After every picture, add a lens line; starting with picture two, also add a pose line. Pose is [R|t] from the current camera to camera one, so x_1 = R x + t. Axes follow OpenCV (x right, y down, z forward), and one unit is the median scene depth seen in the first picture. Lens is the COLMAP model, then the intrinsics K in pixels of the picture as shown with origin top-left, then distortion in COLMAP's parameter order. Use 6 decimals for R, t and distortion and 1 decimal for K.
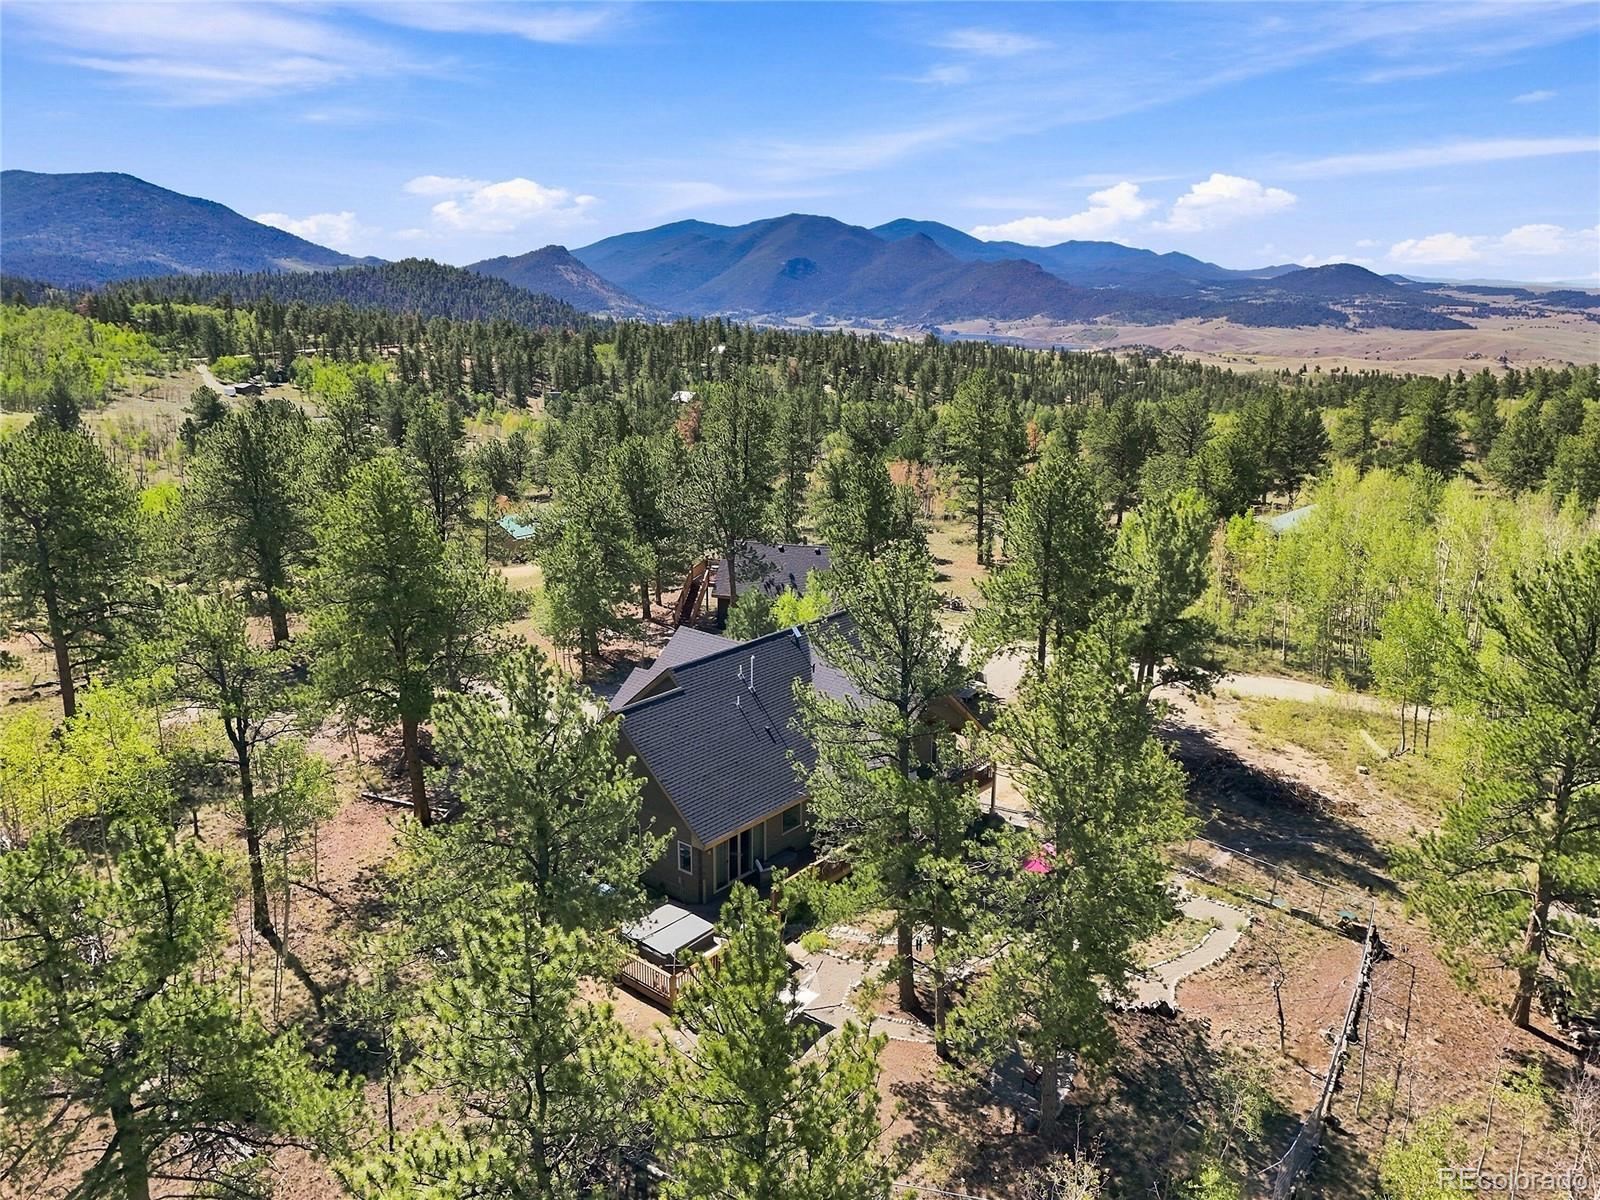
lens RADIAL K [[1211.4, 0, 800.0], [0, 1211.4, 600.0], [0, 0, 1]] dist [0.026441, 0.004761]
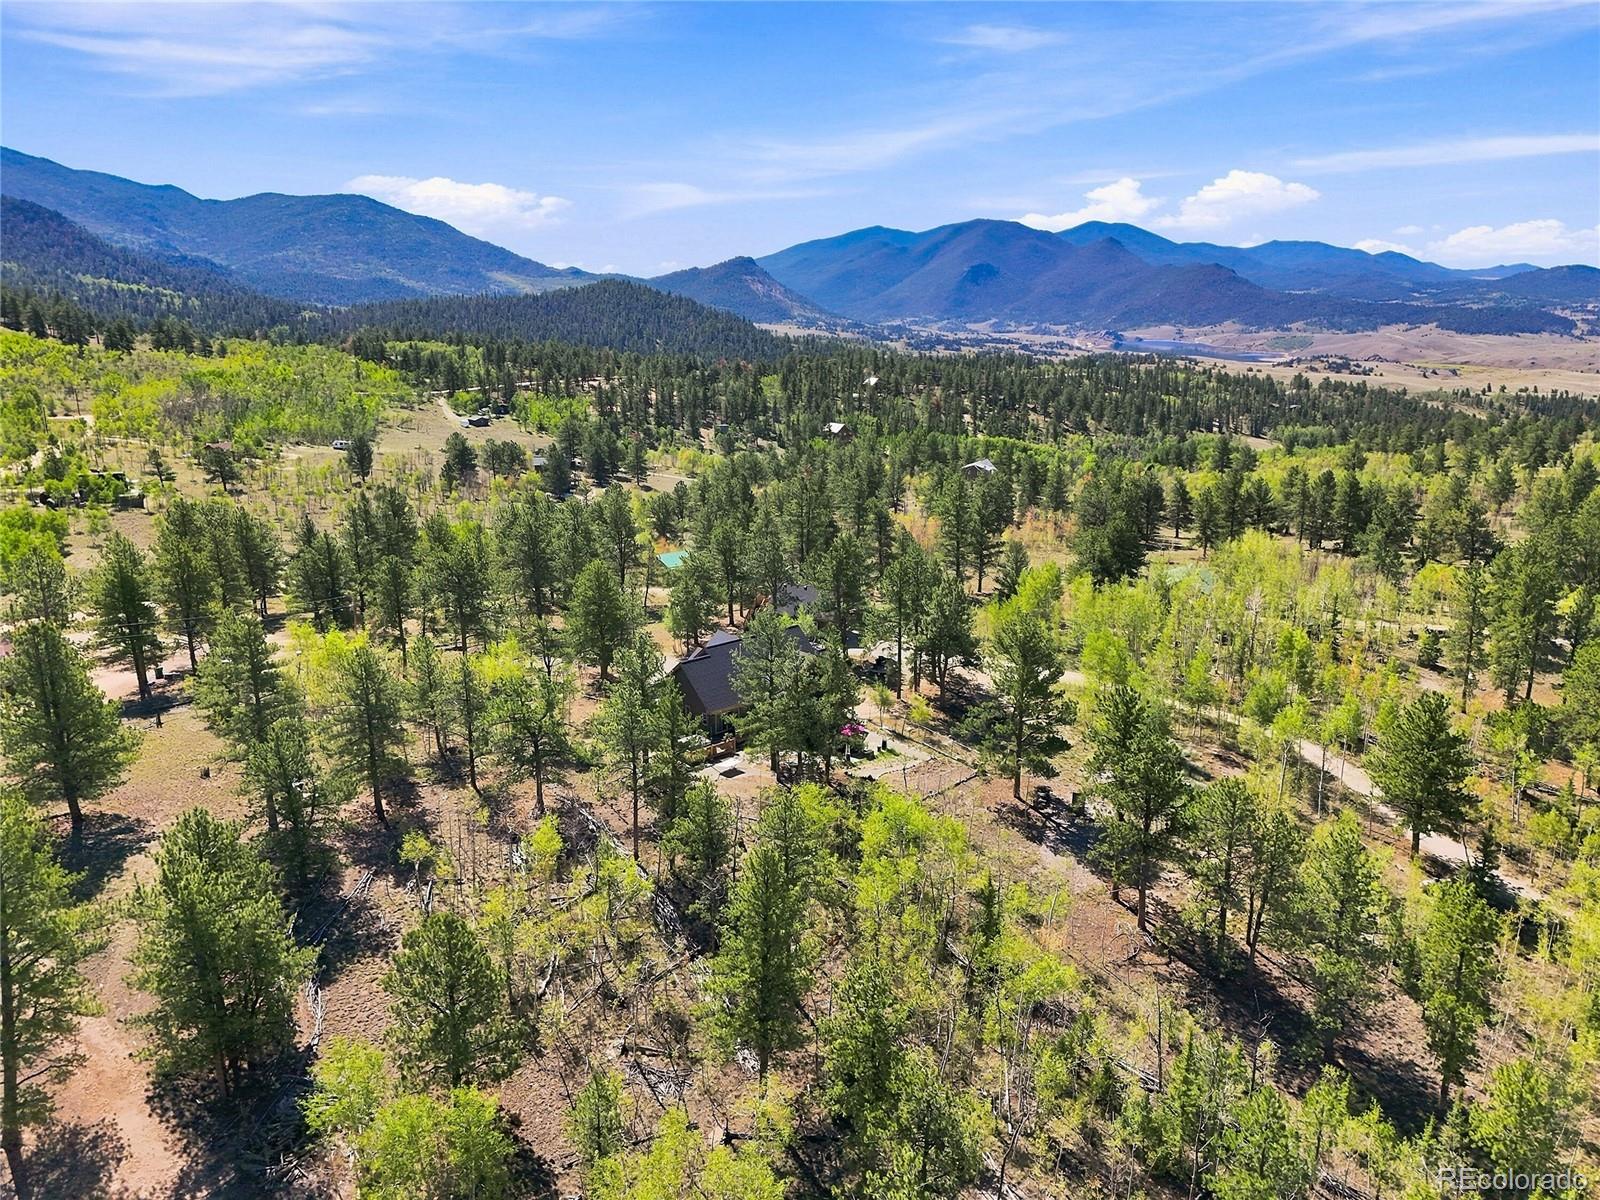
lens RADIAL K [[1208.8, 0, 801.0], [0, 1208.8, 560.8], [0, 0, 1]] dist [0.068603, 0.000853]
pose [[0.989247, 0.031108, -0.142905, 0.040637], [-0.035863, 0.998881, -0.030818, -0.004861], [0.141787, 0.035612, 0.989256, -0.134745]]
